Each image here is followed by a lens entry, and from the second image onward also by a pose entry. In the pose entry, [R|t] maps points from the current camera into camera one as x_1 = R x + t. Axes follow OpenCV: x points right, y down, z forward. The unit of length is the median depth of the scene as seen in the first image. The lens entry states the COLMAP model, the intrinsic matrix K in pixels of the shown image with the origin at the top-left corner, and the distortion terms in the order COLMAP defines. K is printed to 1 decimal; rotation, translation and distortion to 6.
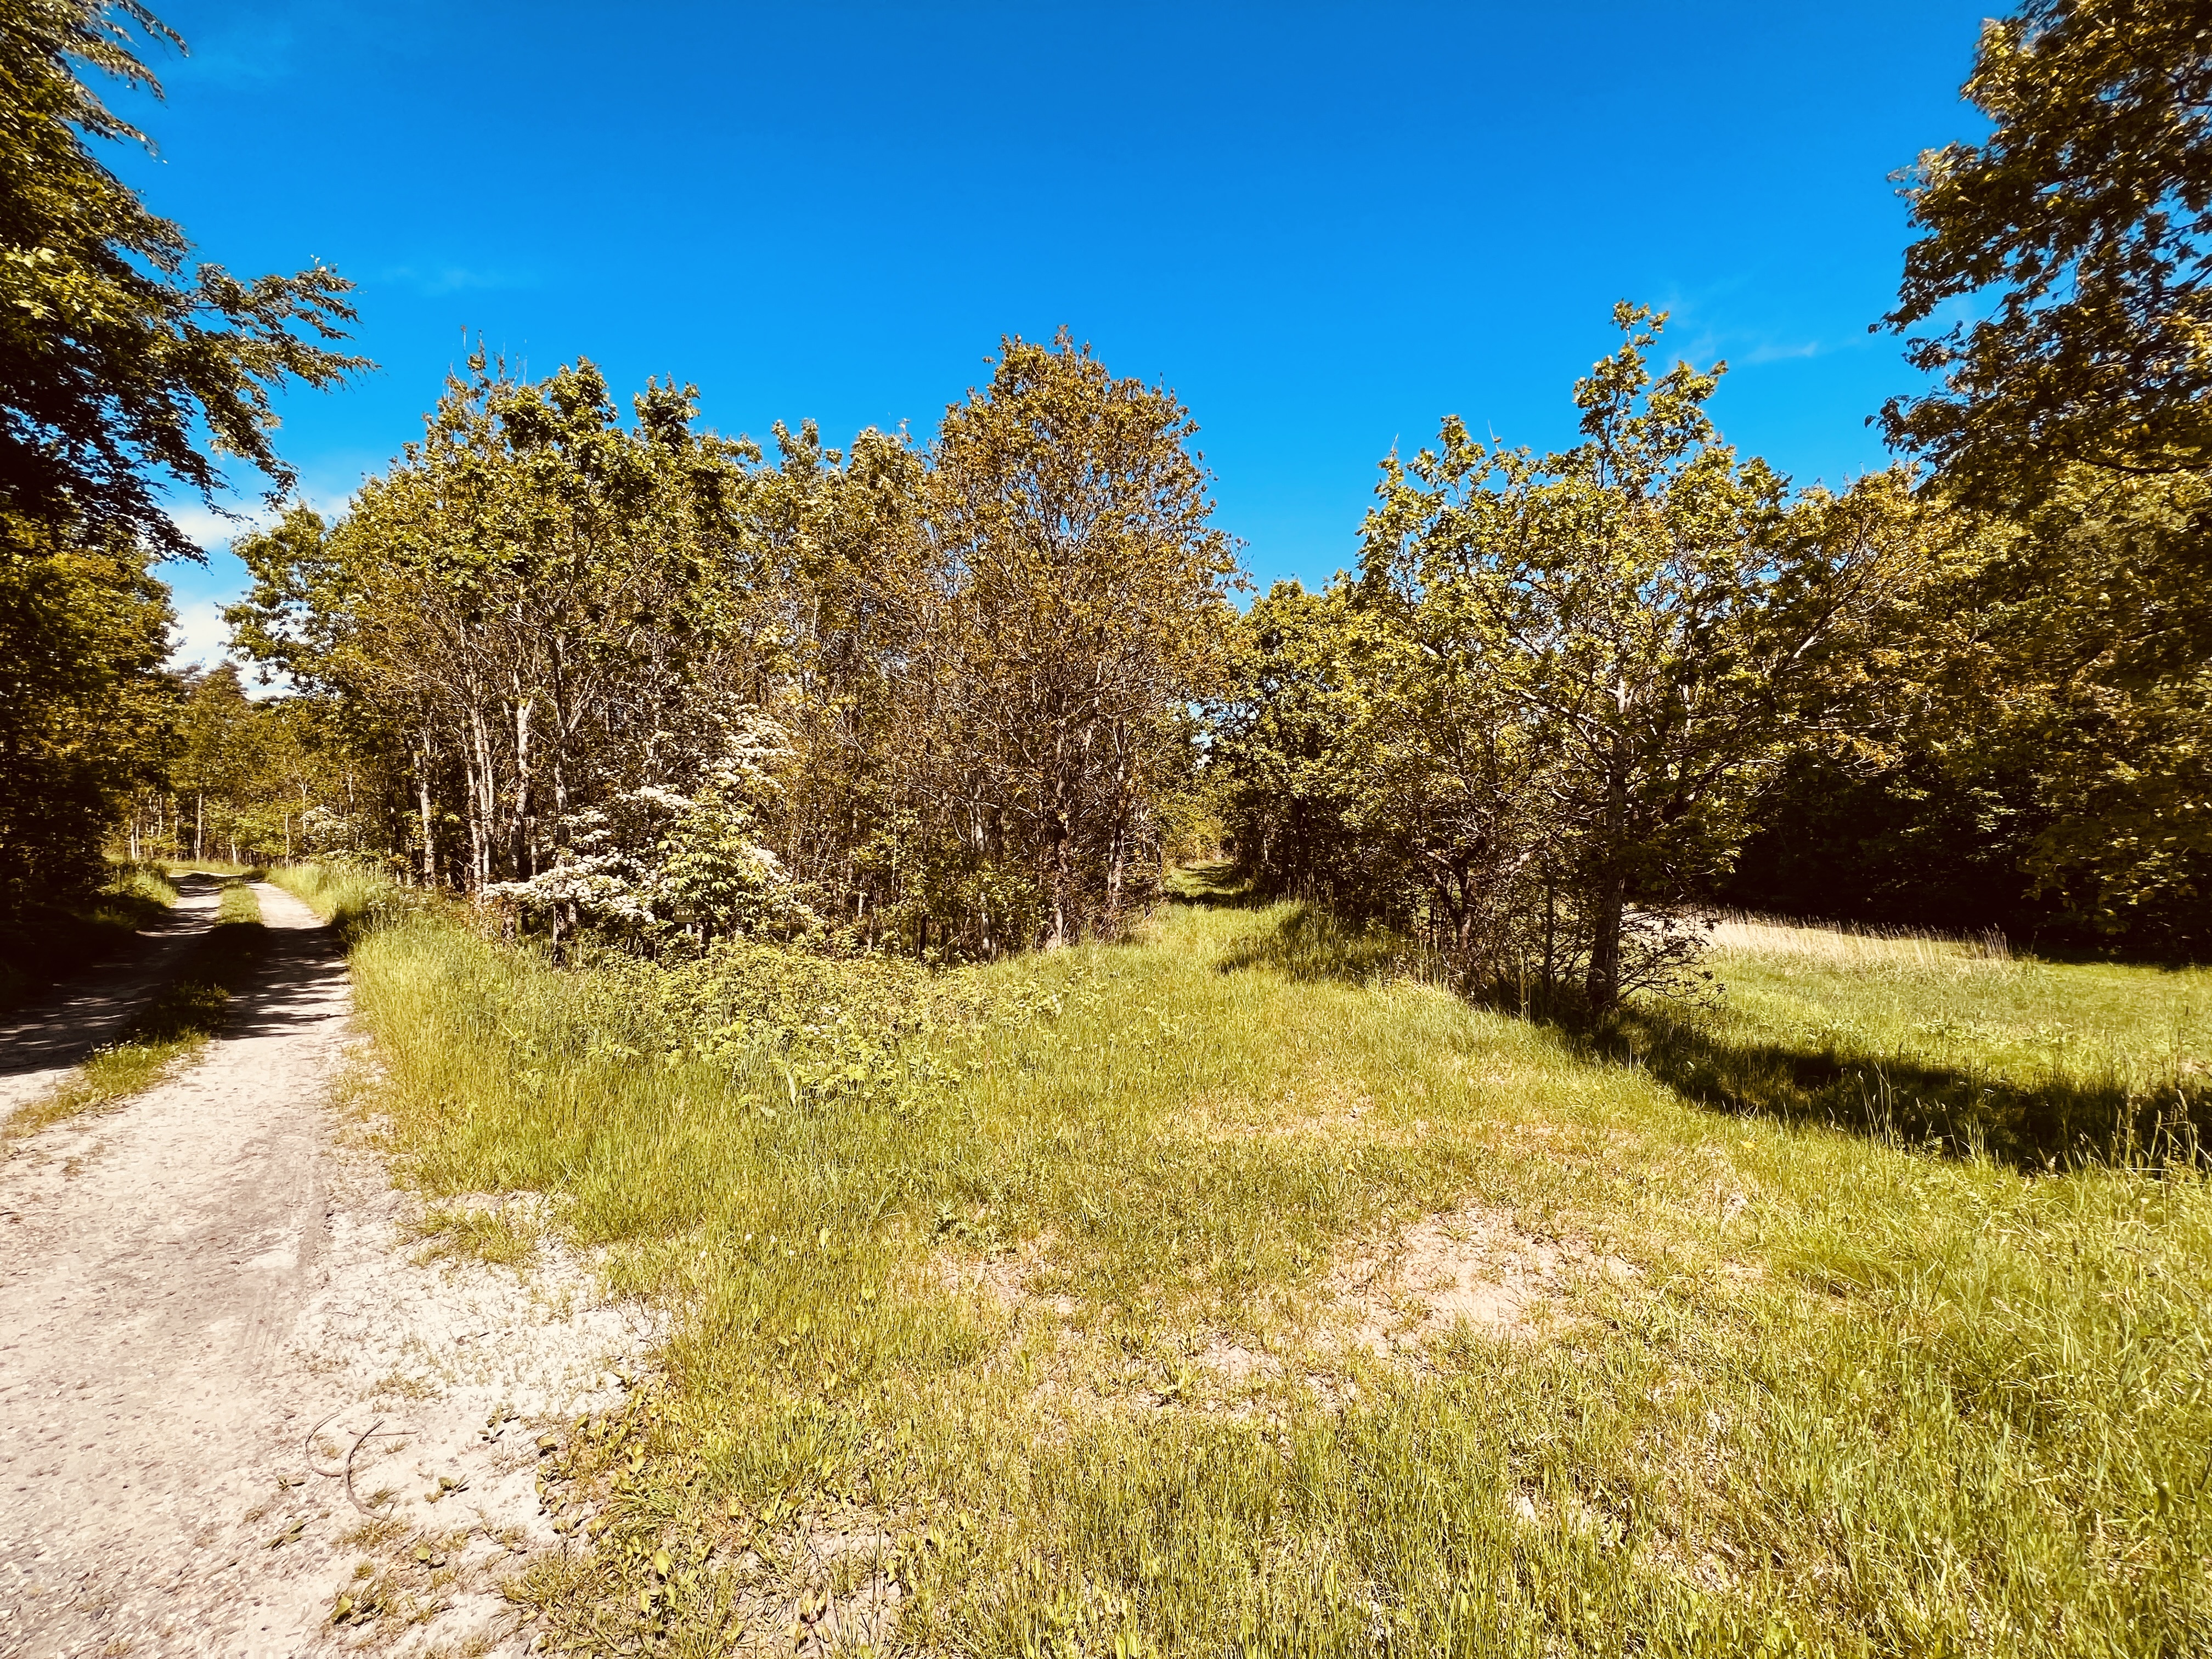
lens RADIAL K [[889.9, 0, 1106.0], [0, 889.9, 829.5], [0, 0, 1]] dist [0.000256, 0.000009]
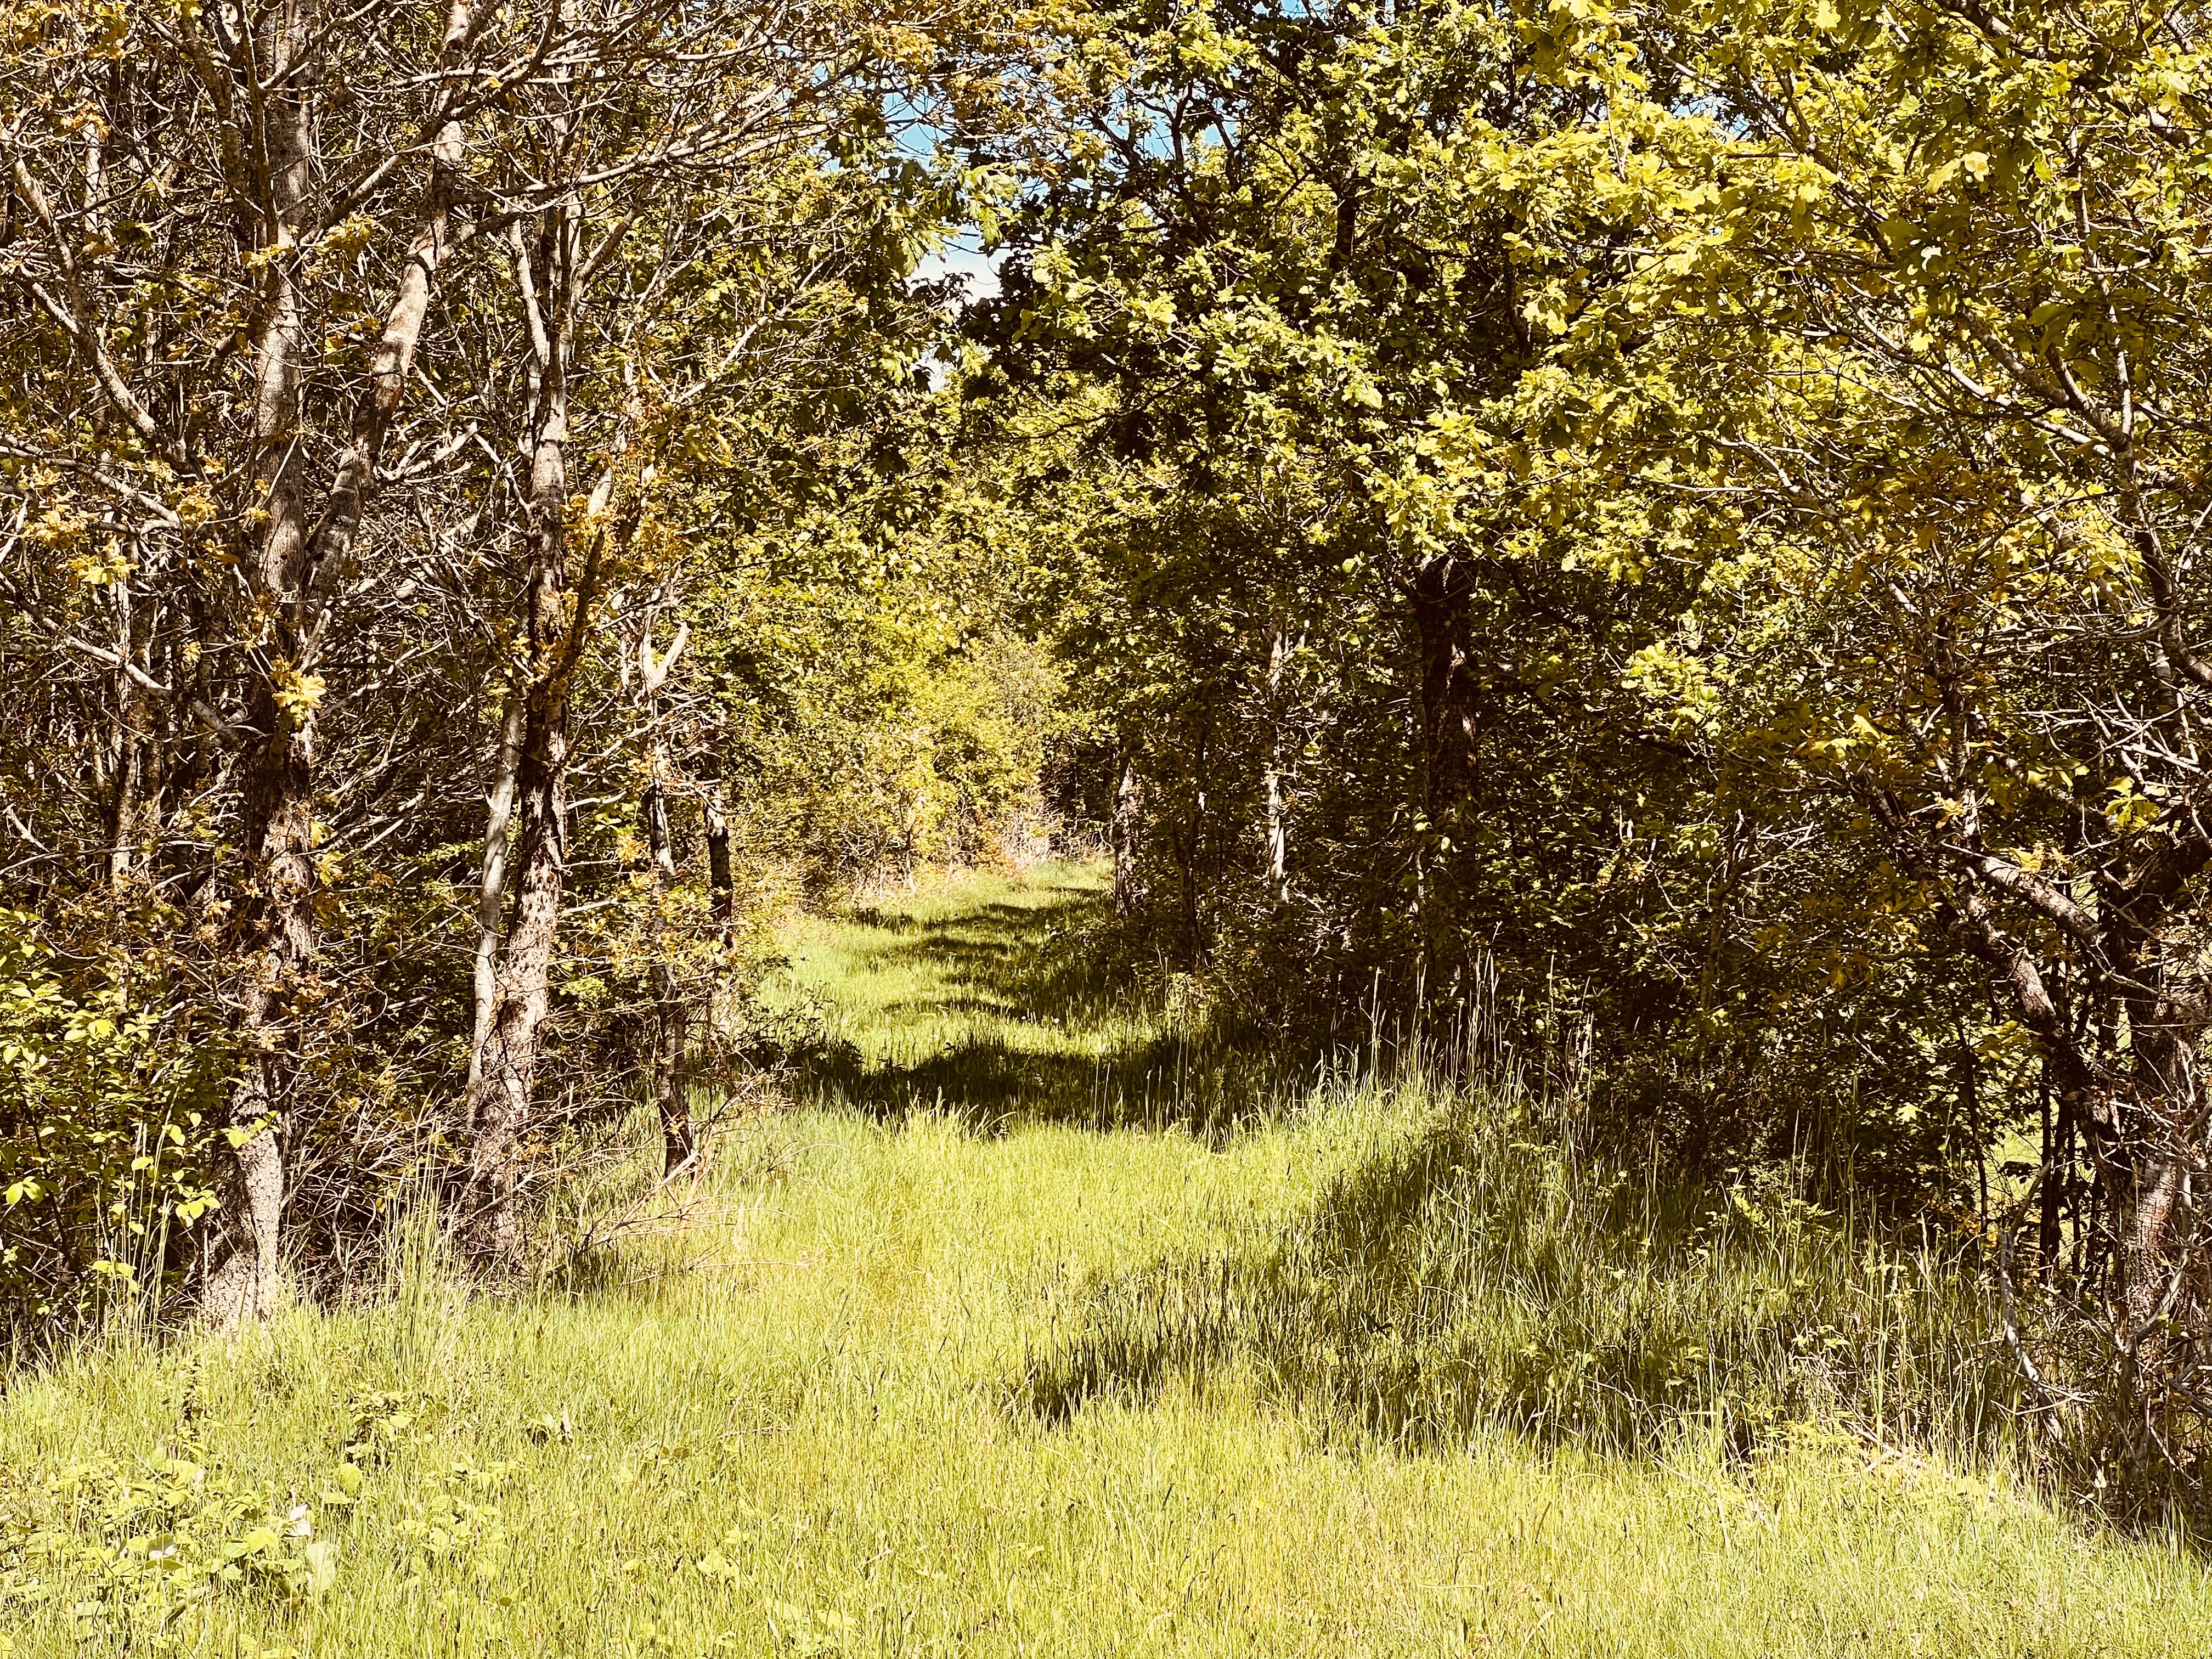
lens RADIAL K [[5042.1, 0, 1106.0], [0, 5042.1, 829.5], [0, 0, 1]] dist [-0.321713, 5.434120]
pose [[0.990263, 0.003744, 0.139157, -0.020766], [-0.007725, 0.999576, 0.028079, -0.014217], [-0.138993, -0.028880, 0.989872, -0.175437]]
